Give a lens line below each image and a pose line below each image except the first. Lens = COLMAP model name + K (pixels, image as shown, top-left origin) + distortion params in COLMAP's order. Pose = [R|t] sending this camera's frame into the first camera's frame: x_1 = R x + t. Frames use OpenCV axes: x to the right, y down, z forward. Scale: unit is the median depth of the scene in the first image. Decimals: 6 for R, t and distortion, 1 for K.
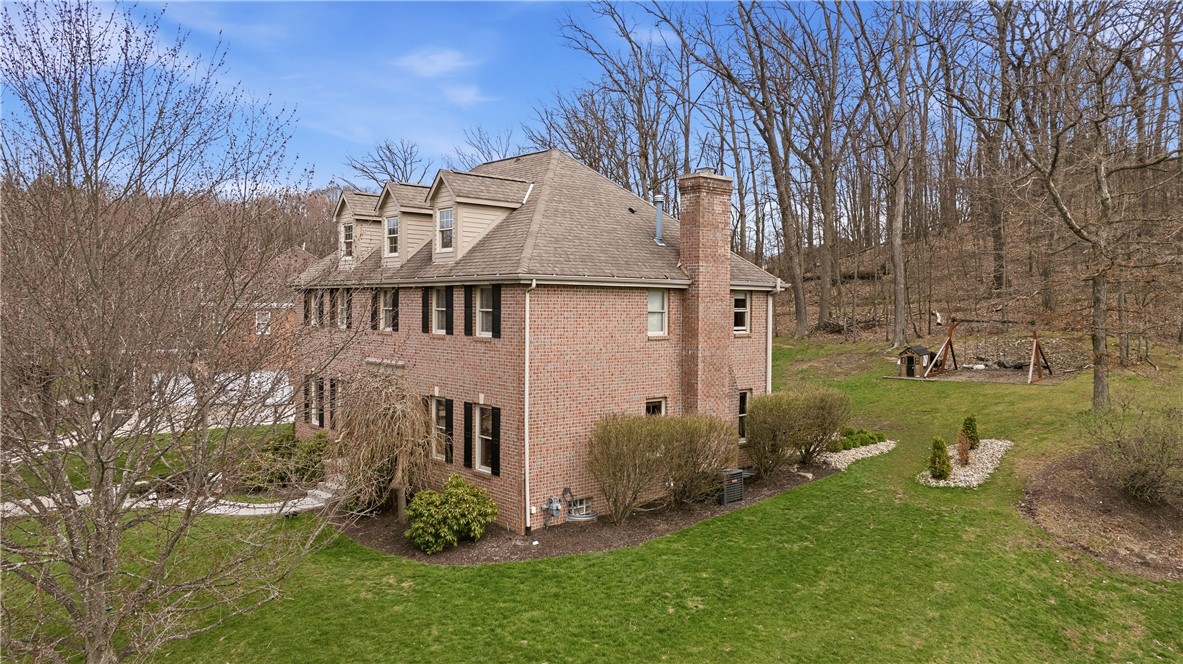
lens RADIAL K [[838.1, 0, 596.6], [0, 838.1, 332.7], [0, 0, 1]] dist [-0.032263, 0.000298]
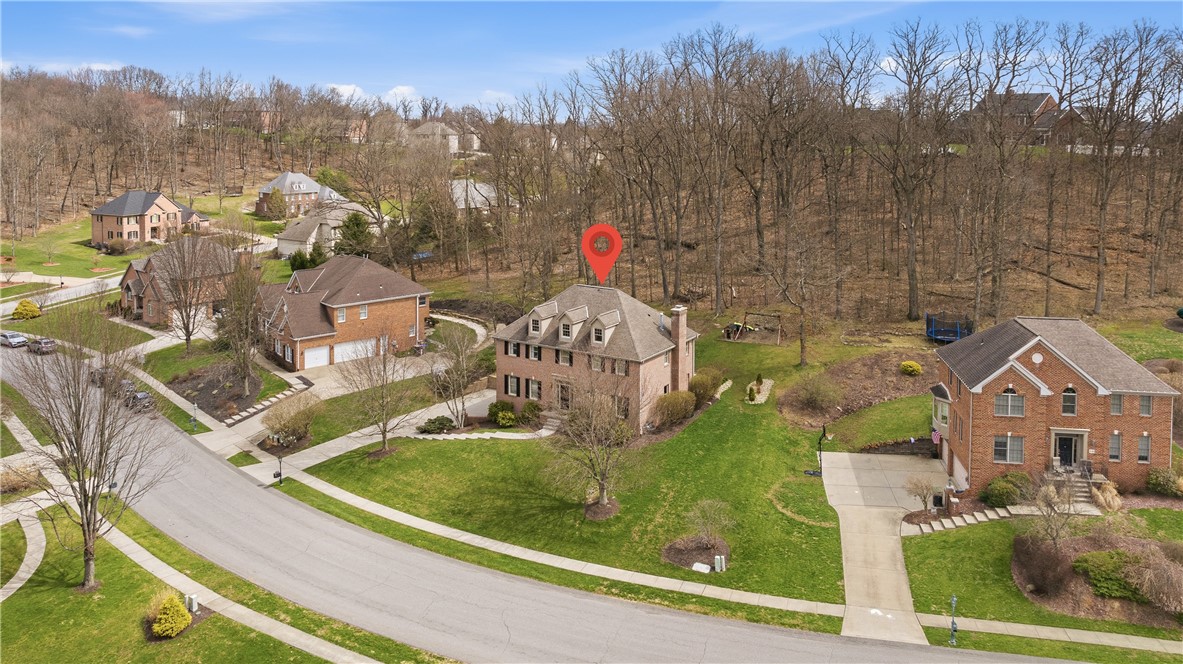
lens RADIAL K [[838.1, 0, 587.7], [0, 838.1, 331.8], [0, 0, 1]] dist [-0.032263, 0.000298]
pose [[0.961744, -0.076083, 0.263171, -0.940715], [0.023038, 0.979719, 0.199048, -0.690243], [-0.272978, -0.185370, 0.943992, -1.647767]]
